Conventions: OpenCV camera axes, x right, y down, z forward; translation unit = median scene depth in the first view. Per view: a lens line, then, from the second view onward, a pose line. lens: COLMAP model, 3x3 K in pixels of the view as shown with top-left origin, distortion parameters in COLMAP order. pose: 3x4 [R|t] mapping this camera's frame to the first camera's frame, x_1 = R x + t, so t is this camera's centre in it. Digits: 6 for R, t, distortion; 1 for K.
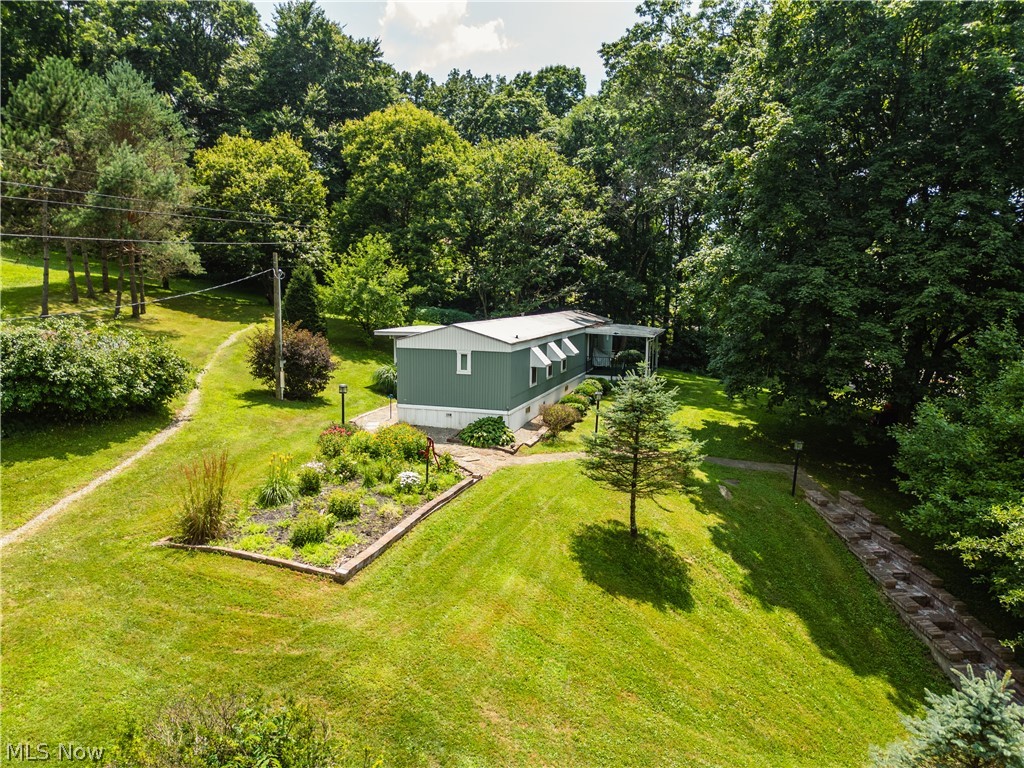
lens RADIAL K [[707.9, 0, 504.8], [0, 707.9, 387.9], [0, 0, 1]] dist [0.027672, -0.024559]
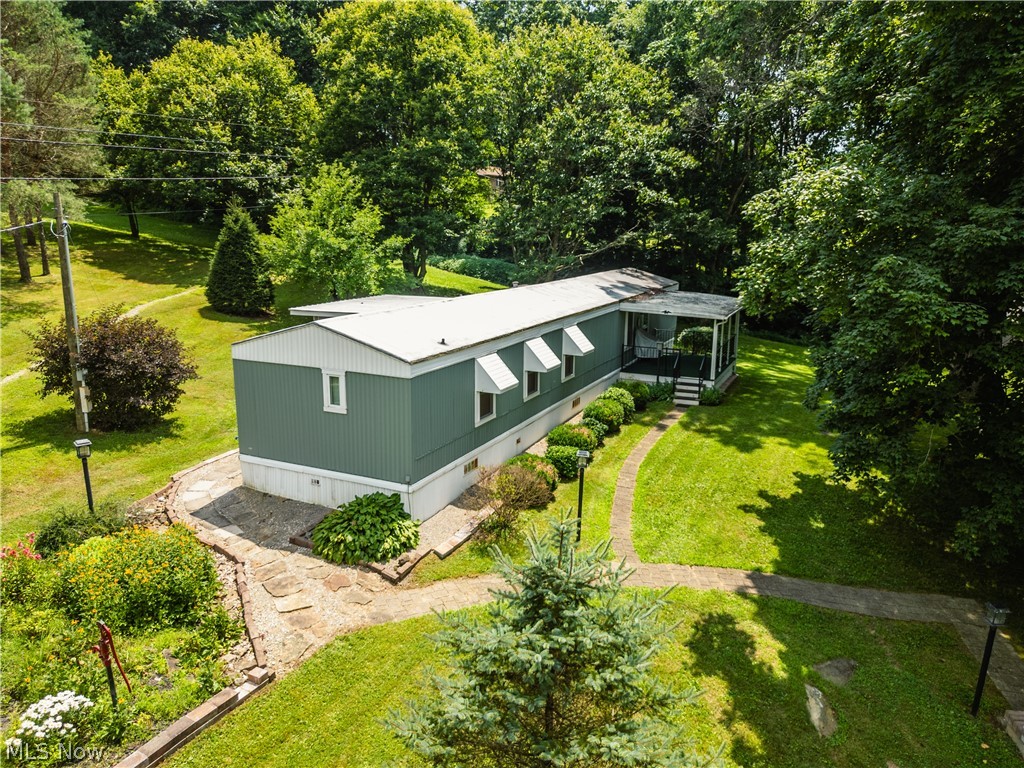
lens RADIAL K [[707.9, 0, 512.8], [0, 707.9, 377.8], [0, 0, 1]] dist [0.027672, -0.024559]
pose [[0.990086, 0.023127, -0.138545, 0.142452], [-0.012979, 0.997195, 0.073712, -0.081985], [0.139861, -0.071183, 0.987609, 0.439378]]
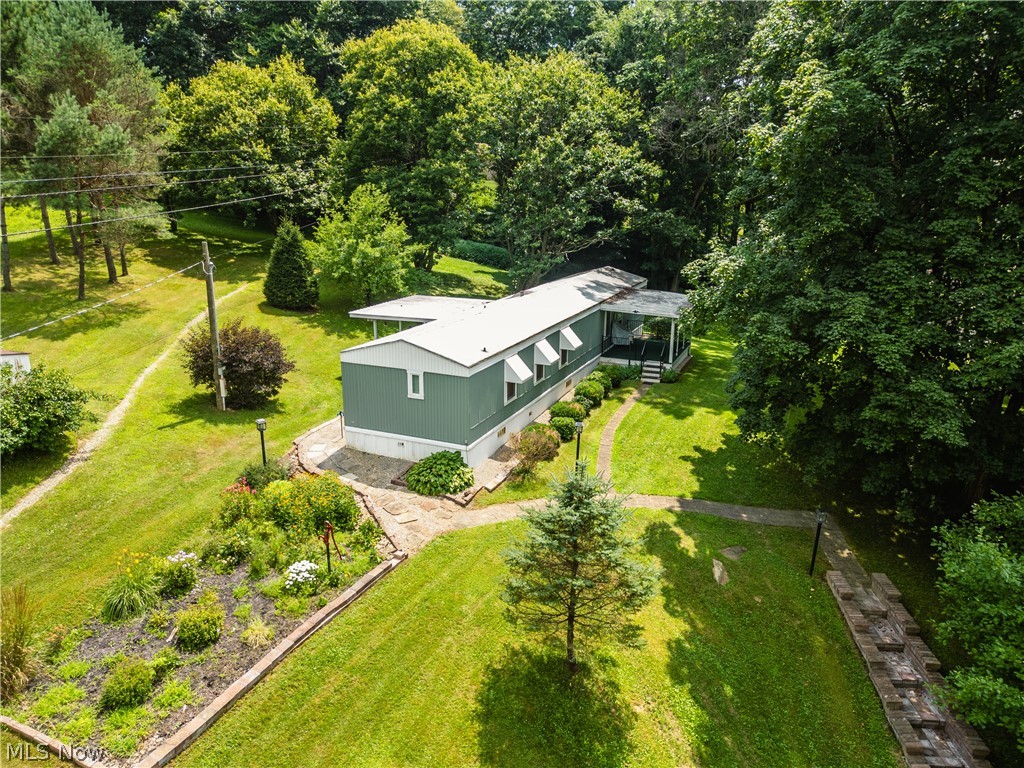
lens RADIAL K [[707.9, 0, 510.1], [0, 707.9, 379.3], [0, 0, 1]] dist [0.027672, -0.024559]
pose [[0.994205, 0.022940, -0.105024, 0.128105], [-0.008707, 0.990940, 0.134024, -0.142300], [0.107147, -0.132333, 0.985397, 0.180012]]
